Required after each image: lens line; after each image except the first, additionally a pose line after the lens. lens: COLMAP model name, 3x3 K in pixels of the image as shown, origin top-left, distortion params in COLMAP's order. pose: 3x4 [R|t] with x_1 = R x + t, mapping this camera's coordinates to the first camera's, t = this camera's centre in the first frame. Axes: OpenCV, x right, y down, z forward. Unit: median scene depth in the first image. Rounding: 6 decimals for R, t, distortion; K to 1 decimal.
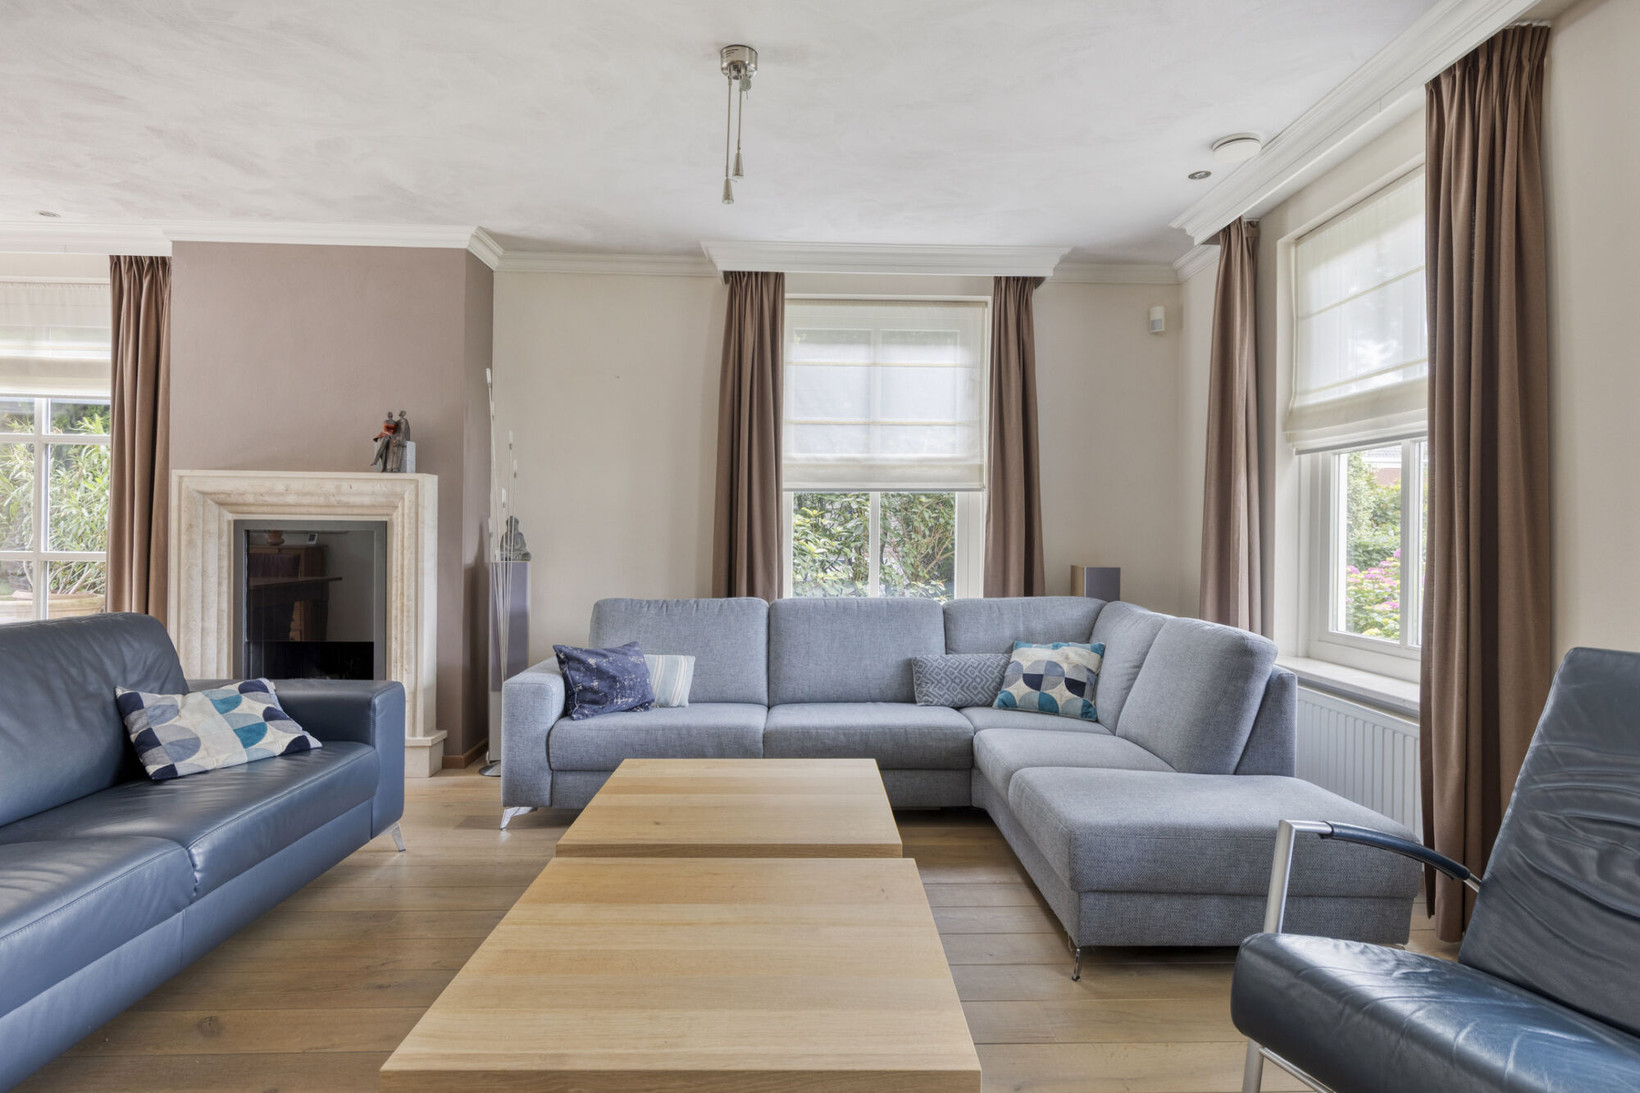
lens RADIAL K [[904.4, 0, 826.9], [0, 904.4, 540.6], [0, 0, 1]] dist [0.011806, -0.007131]
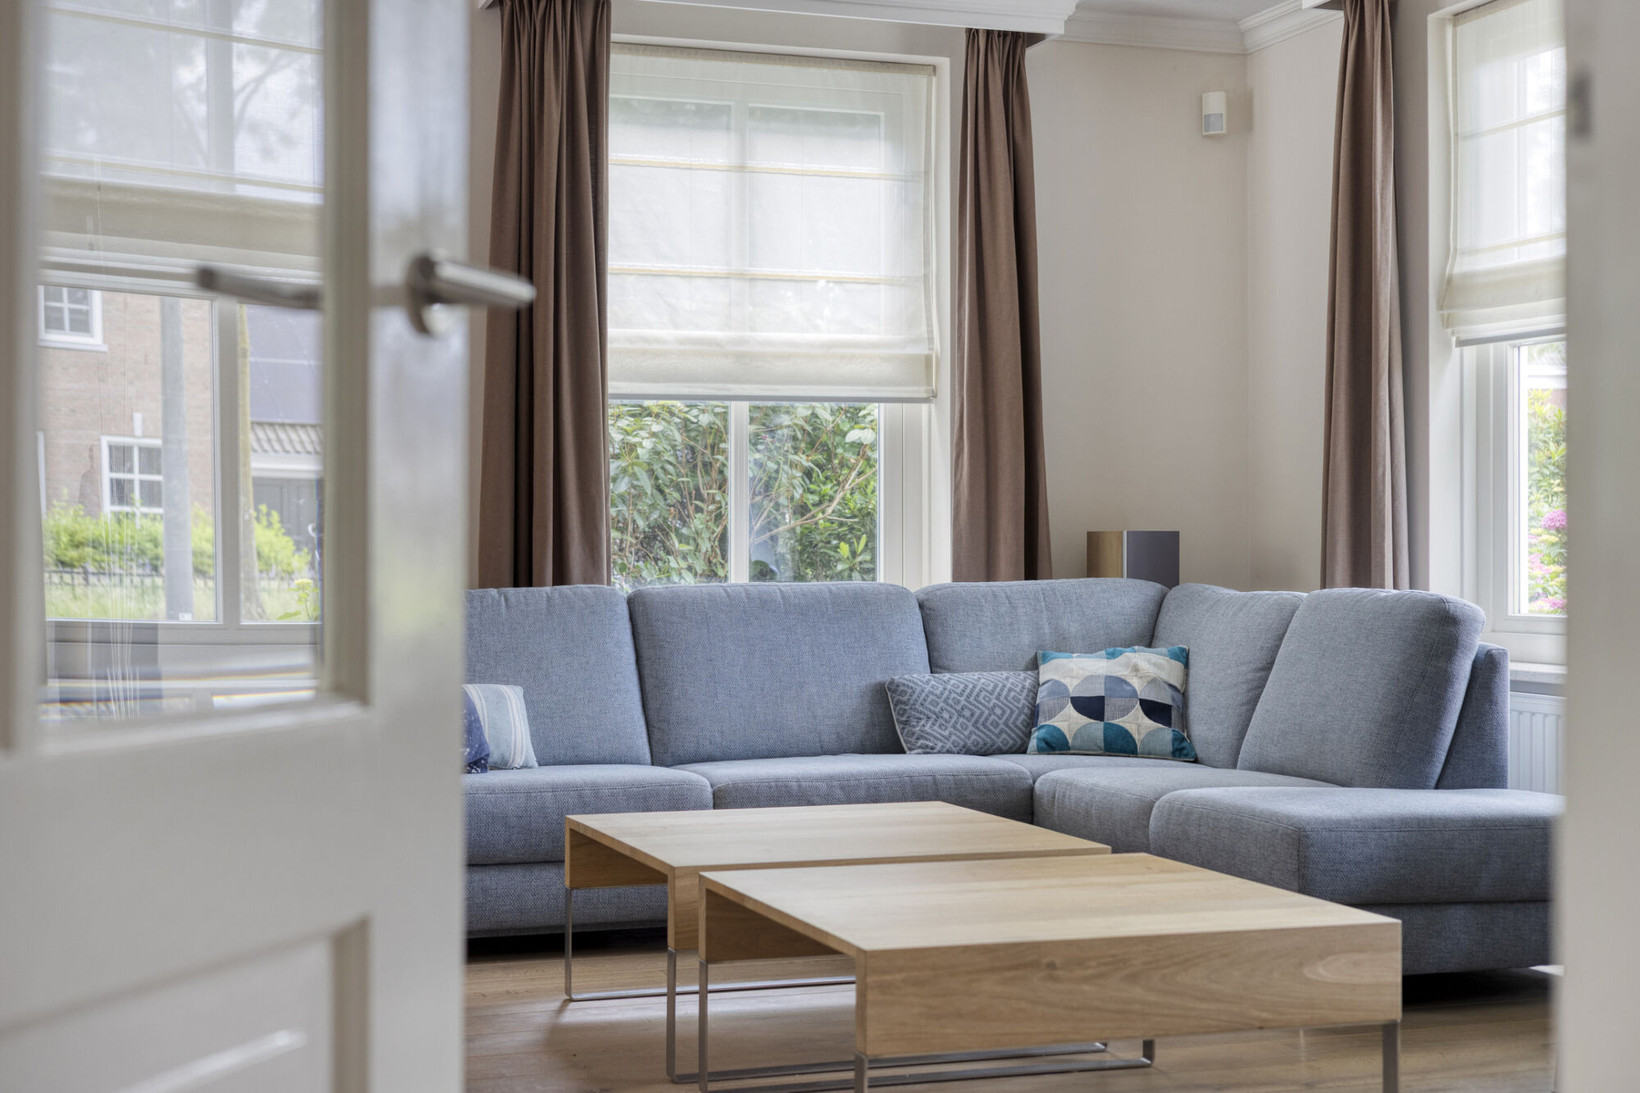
lens RADIAL K [[2331.1, 0, 817.7], [0, 2331.1, 547.1], [0, 0, 1]] dist [0.028478, 0.000000]
pose [[0.953274, -0.007606, 0.302012, -0.400716], [0.009406, 0.999946, -0.004505, 0.048889], [-0.301961, 0.007135, 0.953293, -0.428716]]
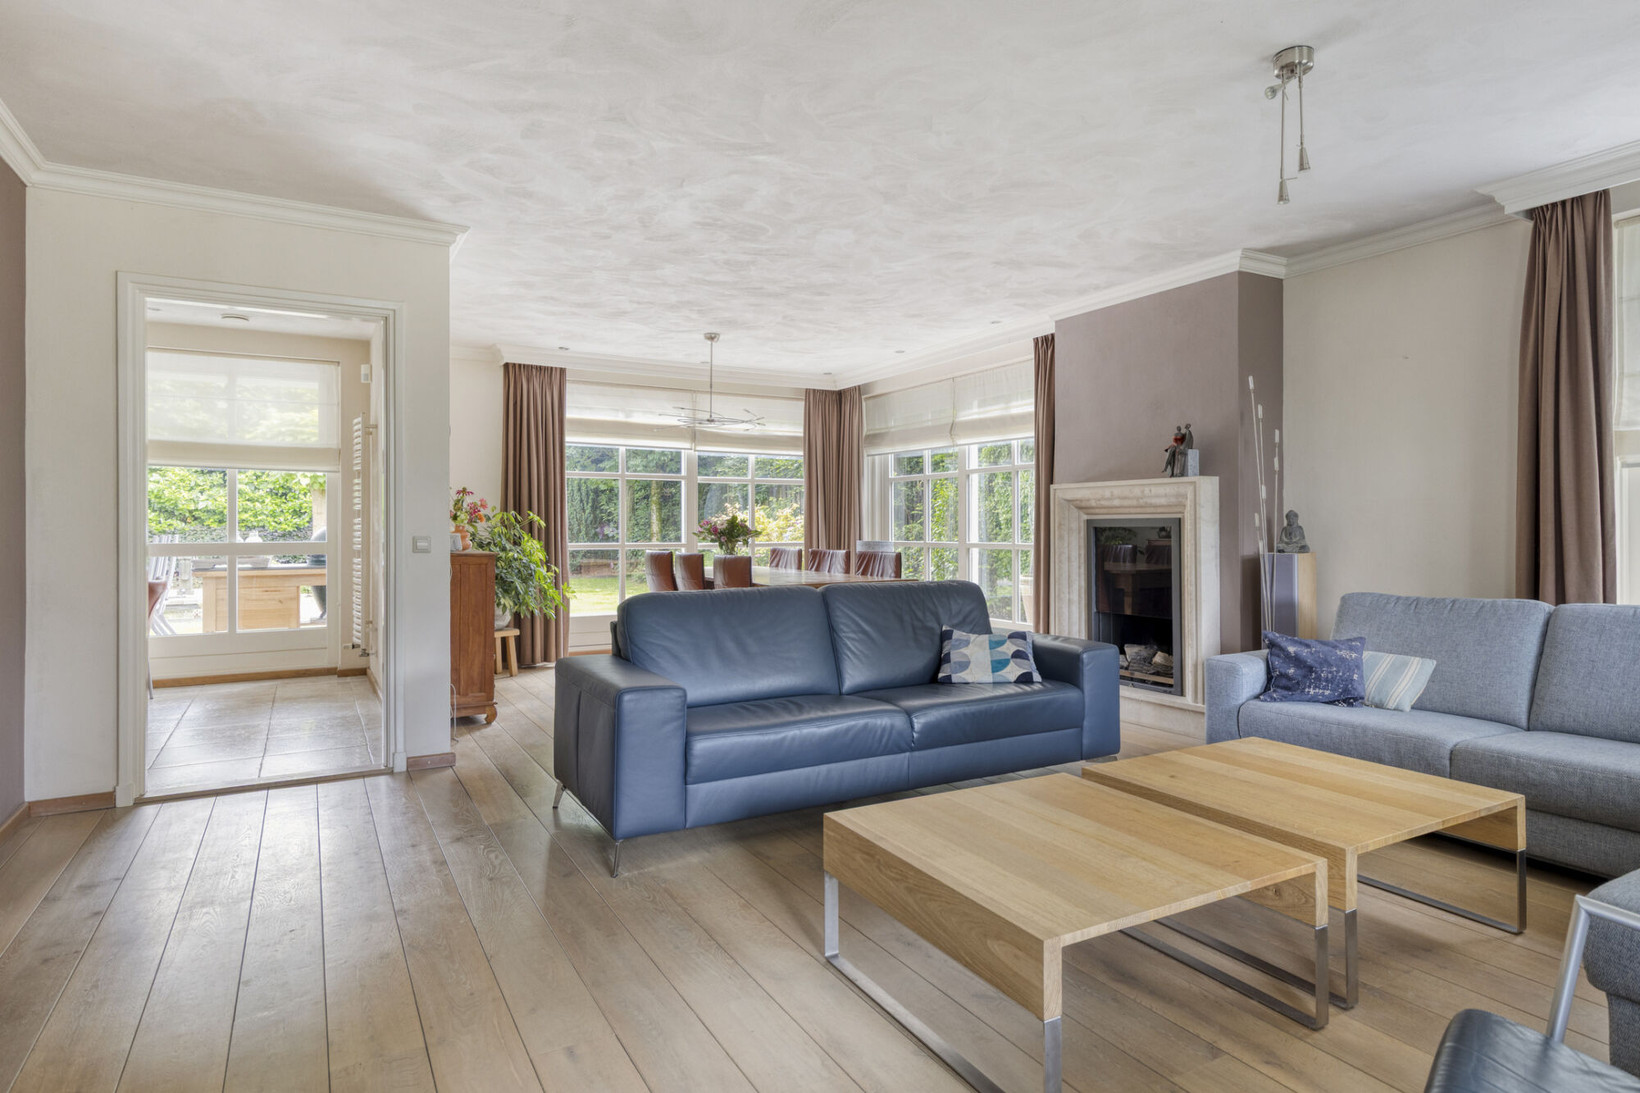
lens RADIAL K [[904.4, 0, 828.3], [0, 904.4, 531.5], [0, 0, 1]] dist [0.011806, -0.007131]
pose [[0.467580, -0.009071, -0.883904, 0.366370], [0.005224, 0.999958, -0.007499, 0.002915], [0.883936, -0.001112, 0.467608, 0.039891]]
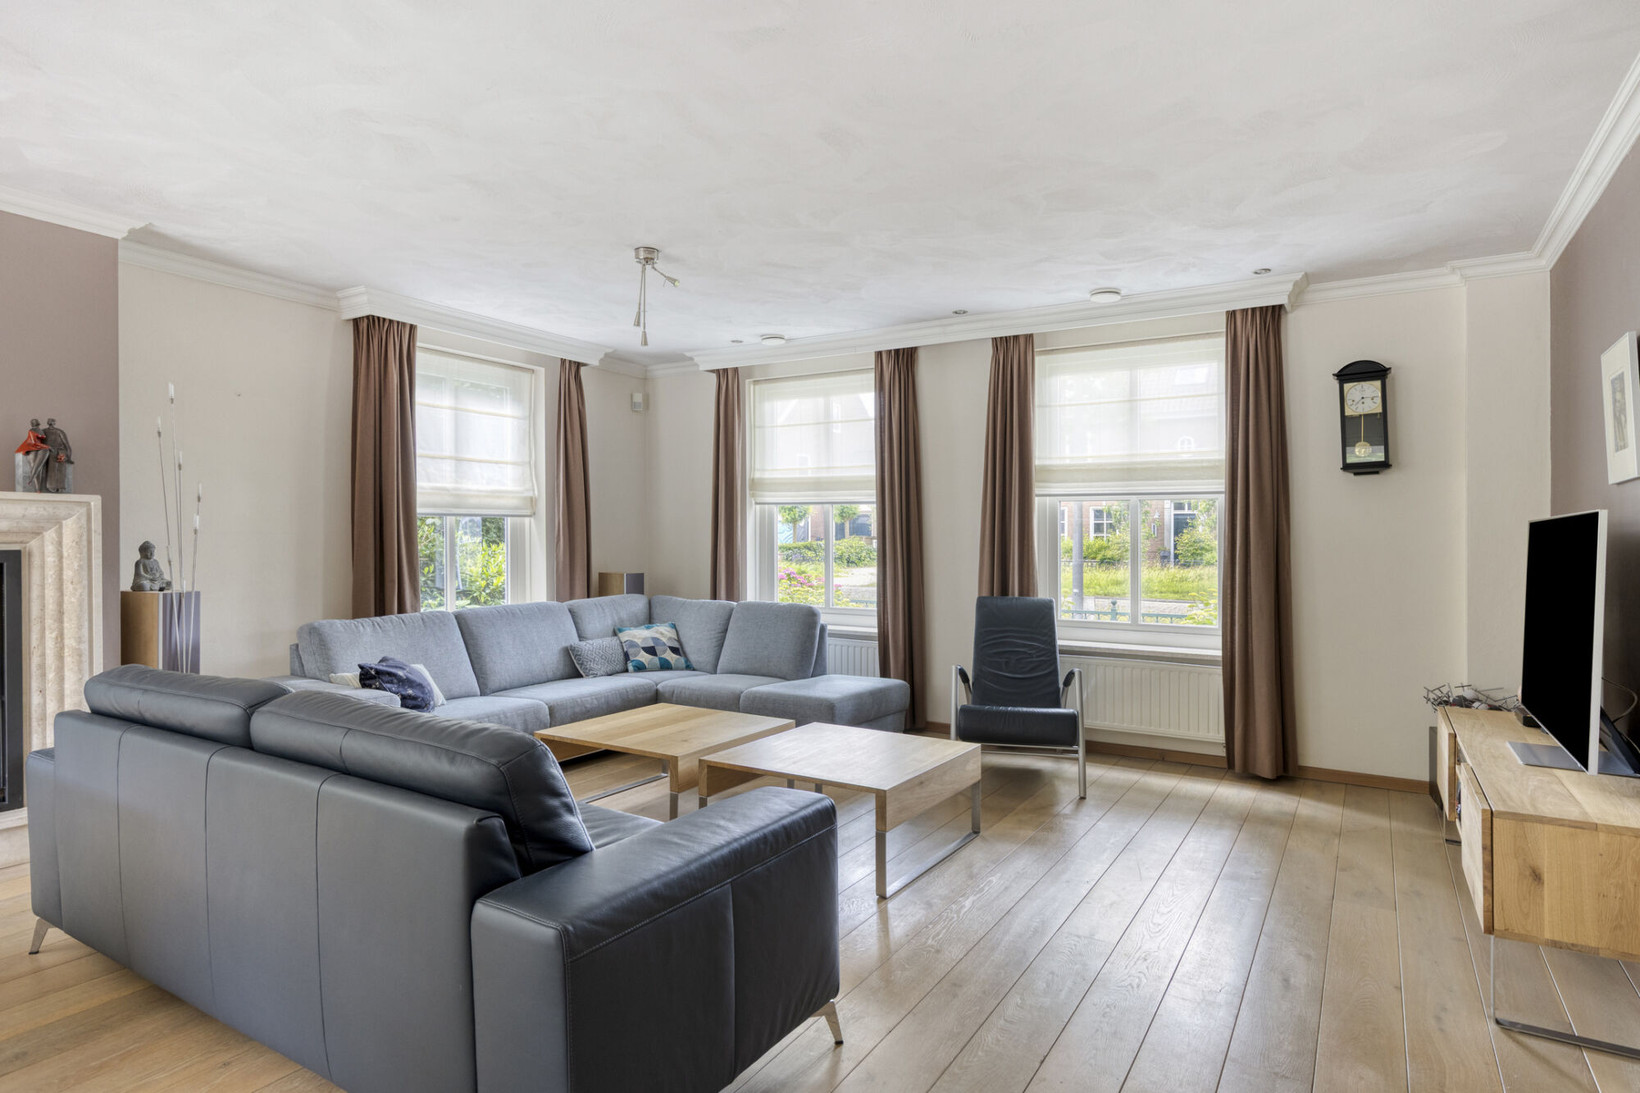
lens RADIAL K [[904.4, 0, 825.3], [0, 904.4, 550.9], [0, 0, 1]] dist [0.011806, -0.007131]
pose [[0.549421, -0.017097, 0.835371, -0.814570], [0.002663, 0.999821, 0.018711, -0.036252], [-0.835541, -0.008055, 0.549369, -0.064810]]
